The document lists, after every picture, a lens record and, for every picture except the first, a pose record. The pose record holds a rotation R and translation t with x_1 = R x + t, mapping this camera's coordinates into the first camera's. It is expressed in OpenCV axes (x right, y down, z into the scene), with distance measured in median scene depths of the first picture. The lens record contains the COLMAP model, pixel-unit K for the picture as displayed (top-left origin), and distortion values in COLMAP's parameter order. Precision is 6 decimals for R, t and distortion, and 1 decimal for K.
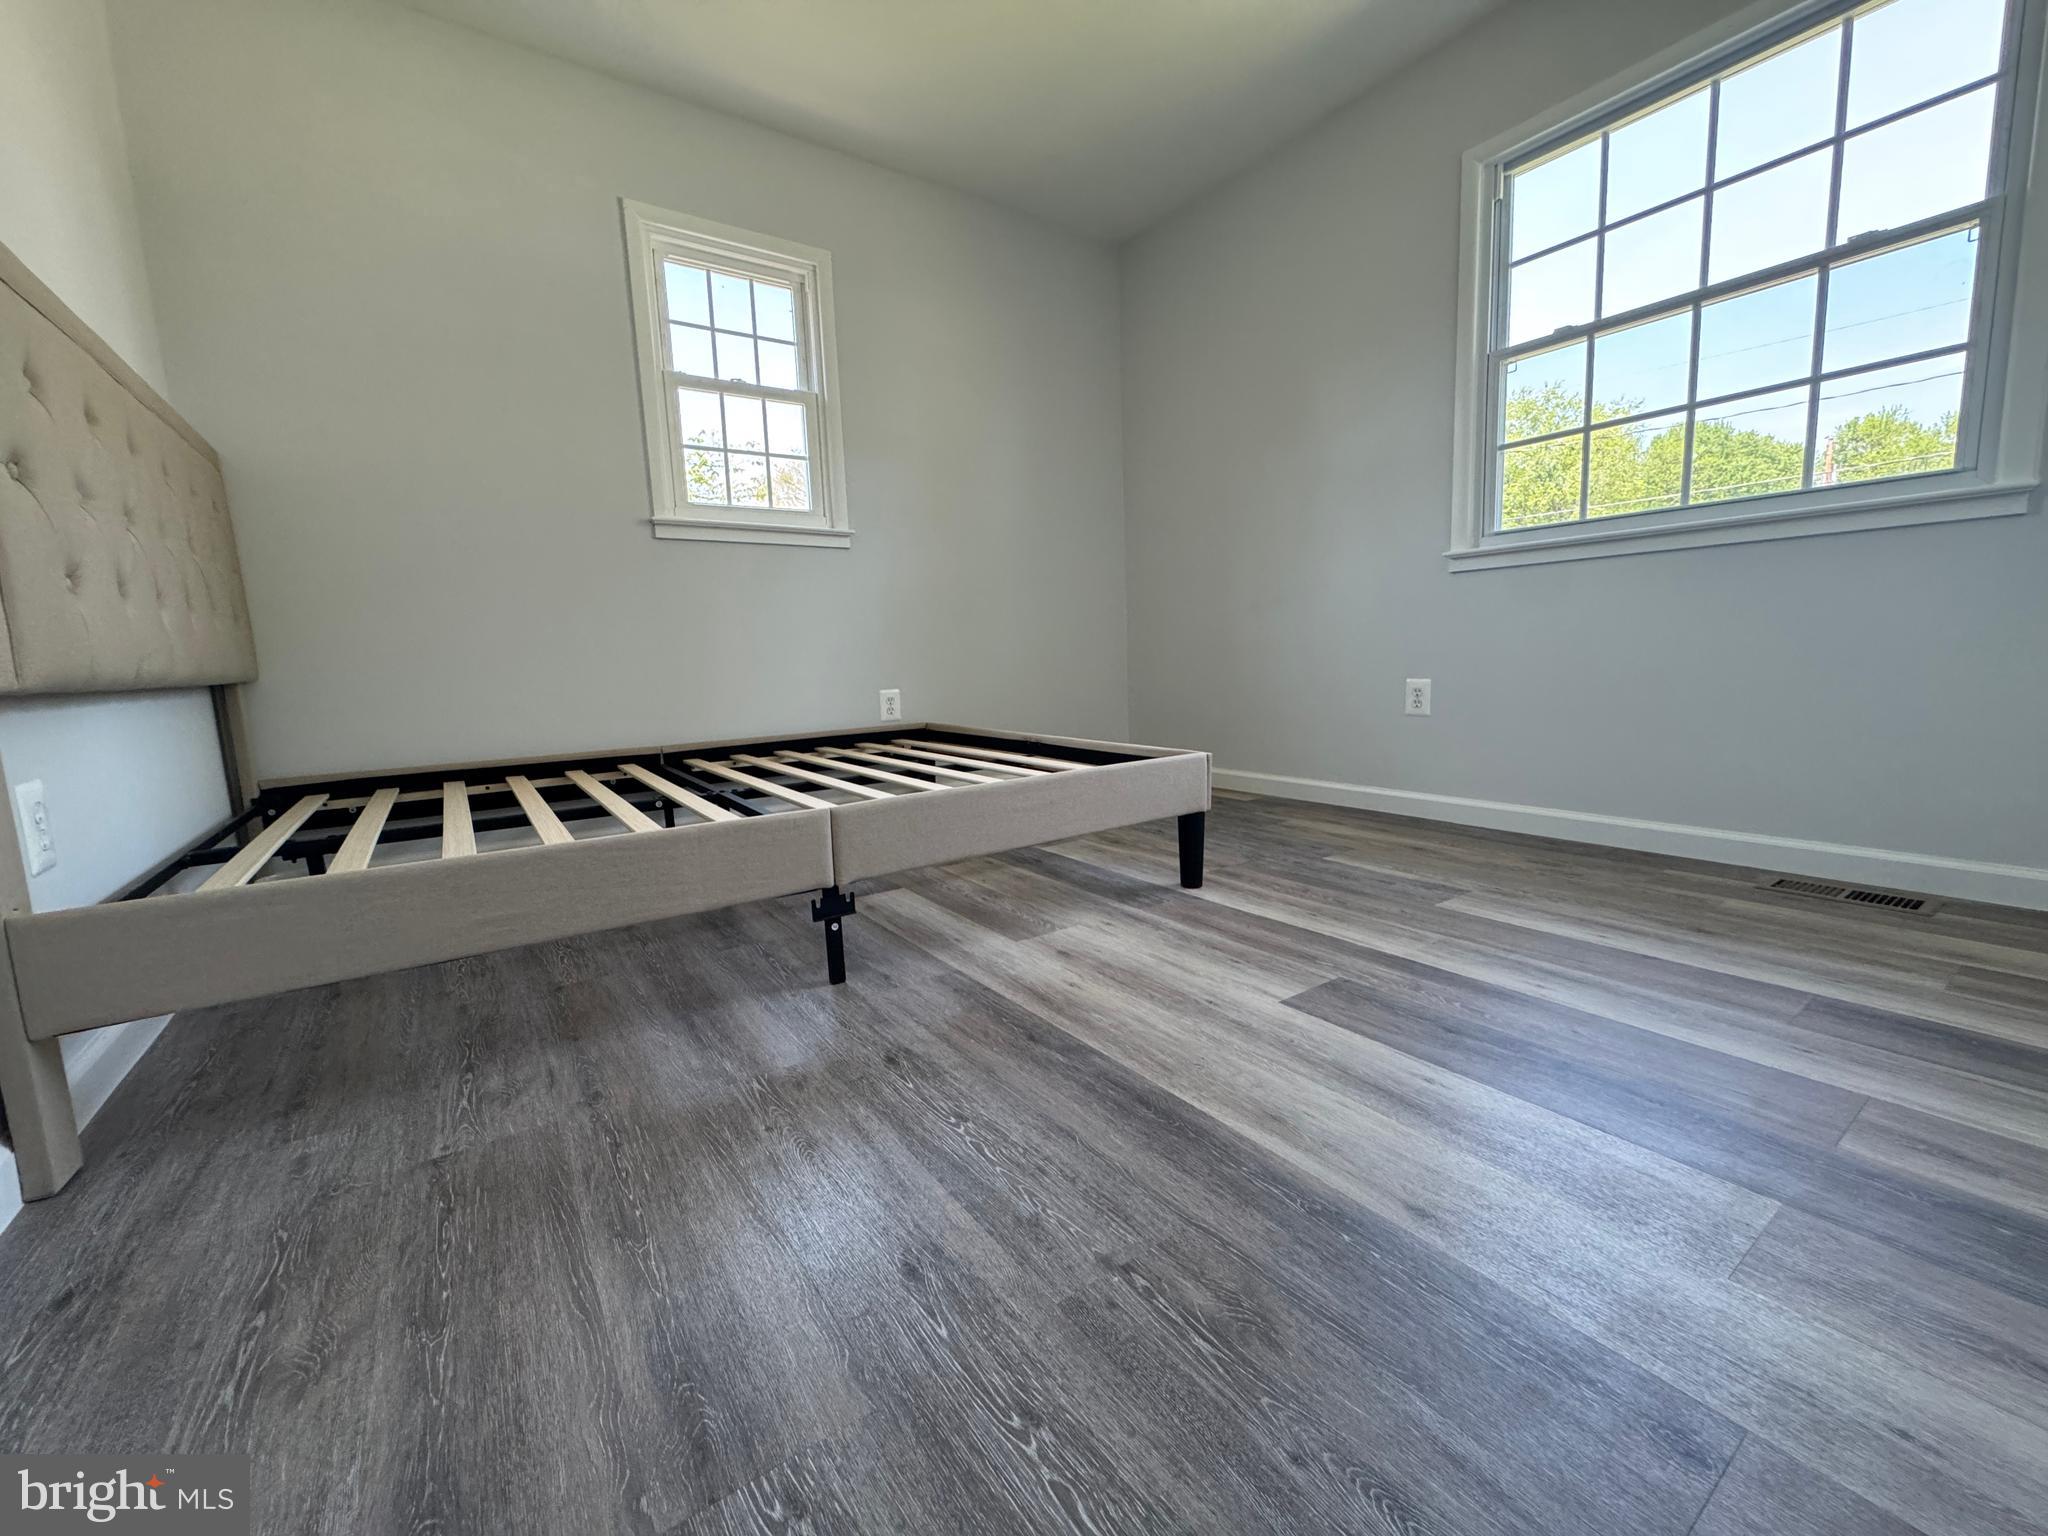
lens RADIAL K [[822.5, 0, 1023.7], [0, 822.5, 764.2], [0, 0, 1]] dist [0.000553, 0.000045]
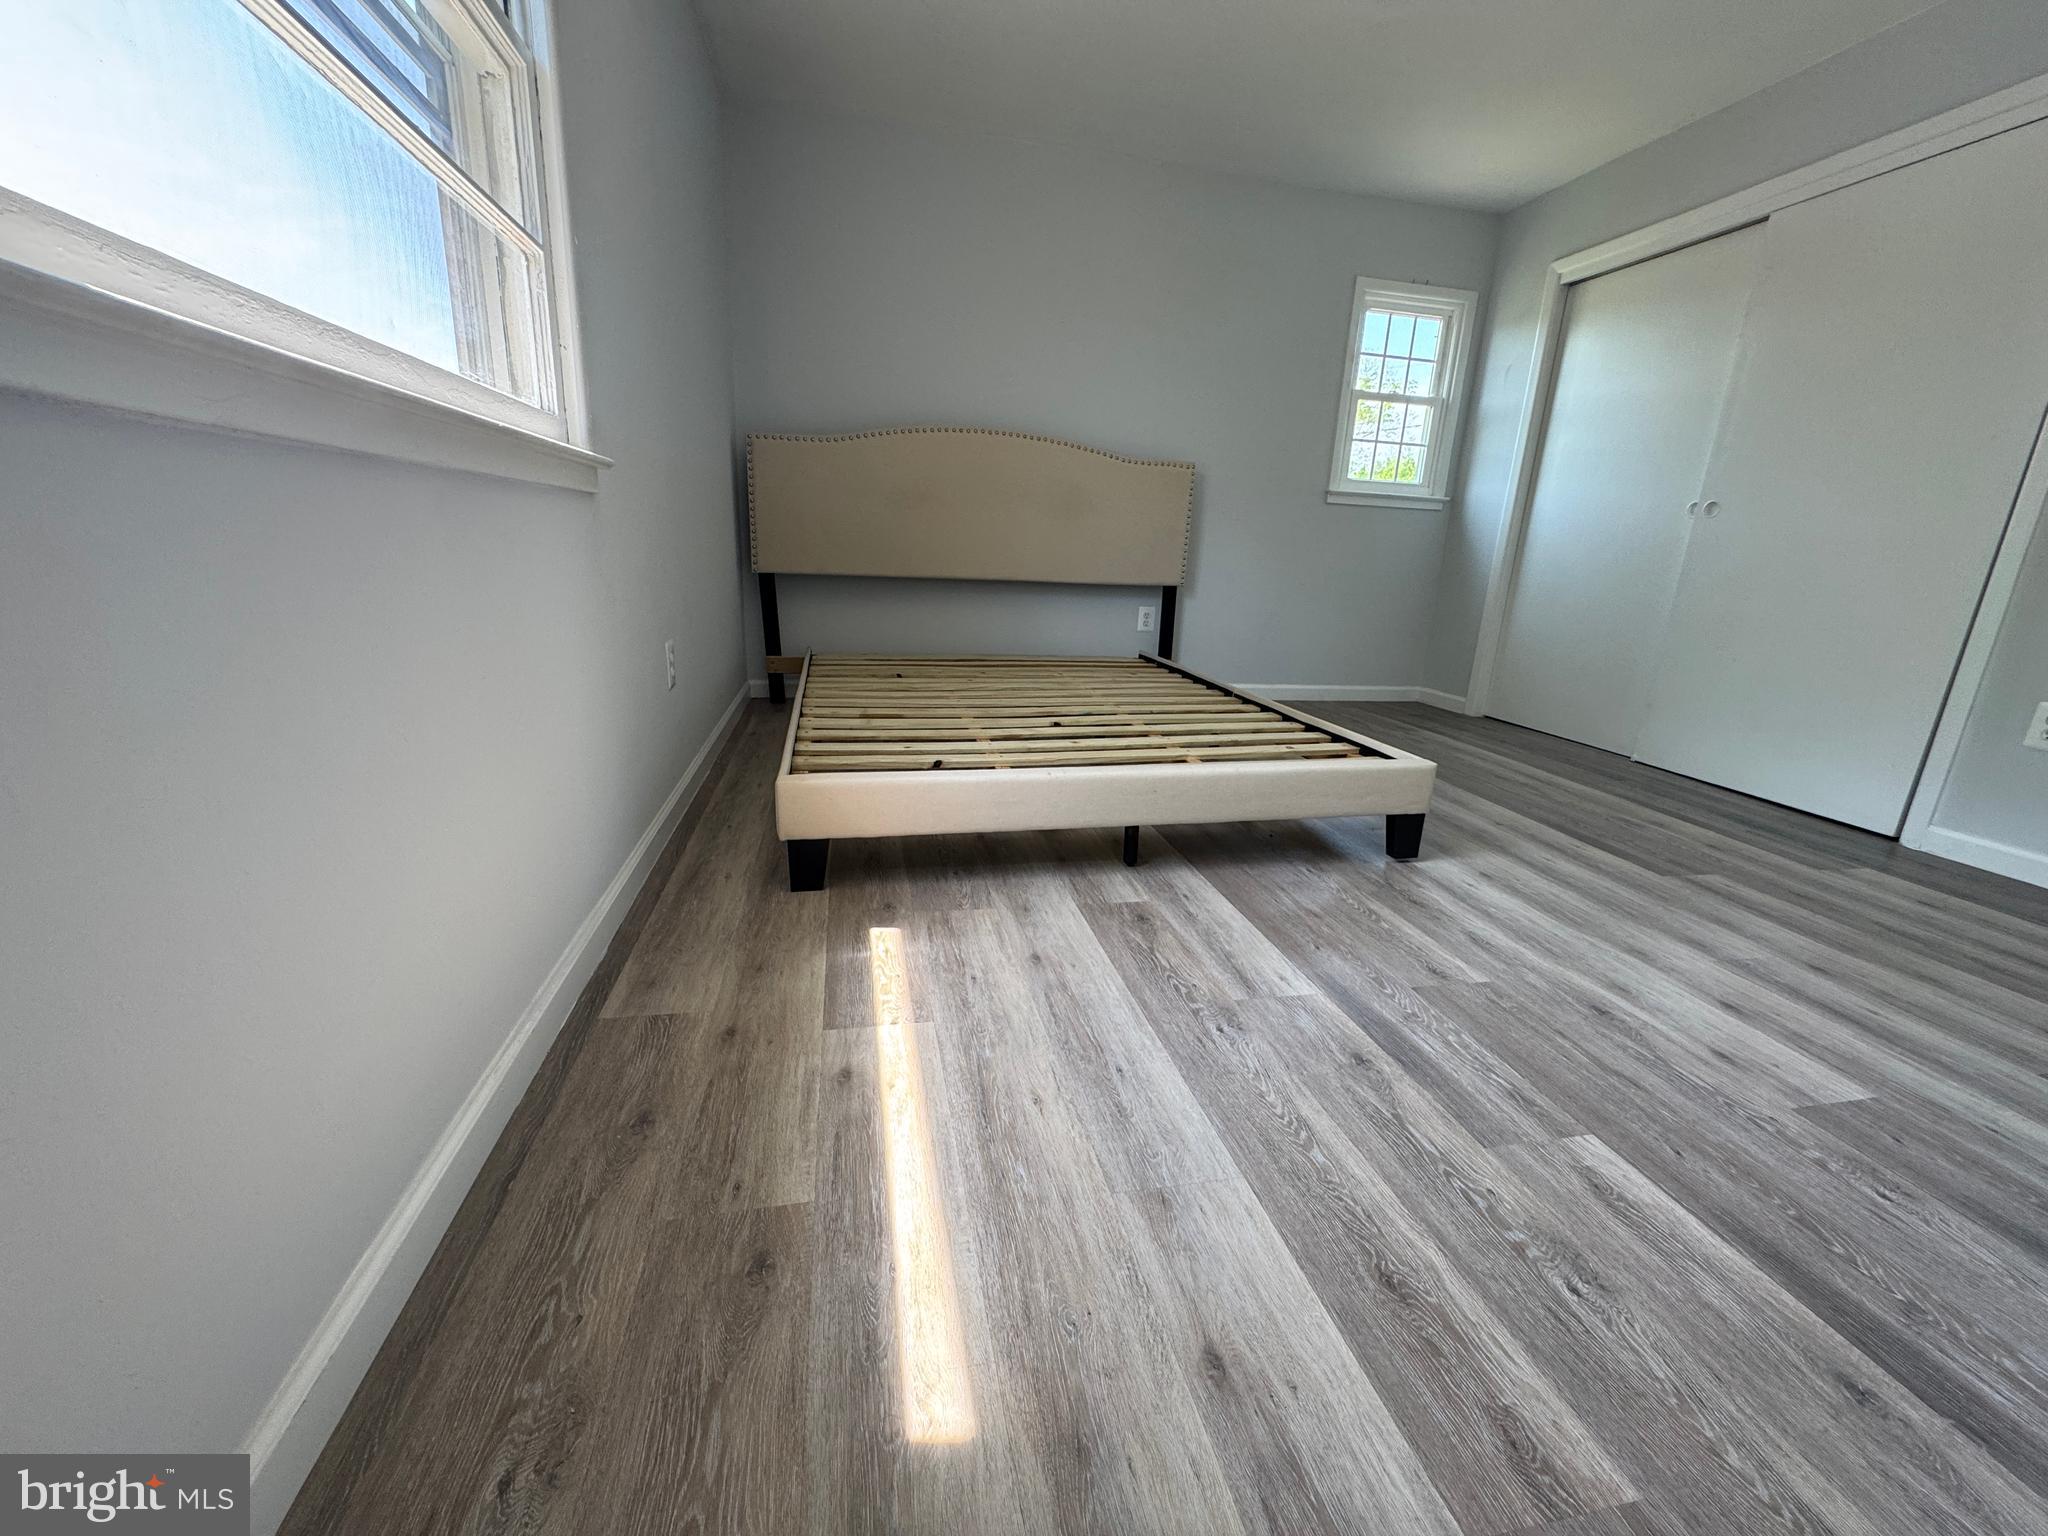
lens RADIAL K [[822.5, 0, 1023.8], [0, 822.5, 767.0], [0, 0, 1]] dist [0.000553, 0.000045]
pose [[0.916714, 0.181575, -0.355901, -0.310398], [-0.130096, 0.977877, 0.163802, 0.033078], [0.377770, -0.103858, 0.920056, -0.670716]]
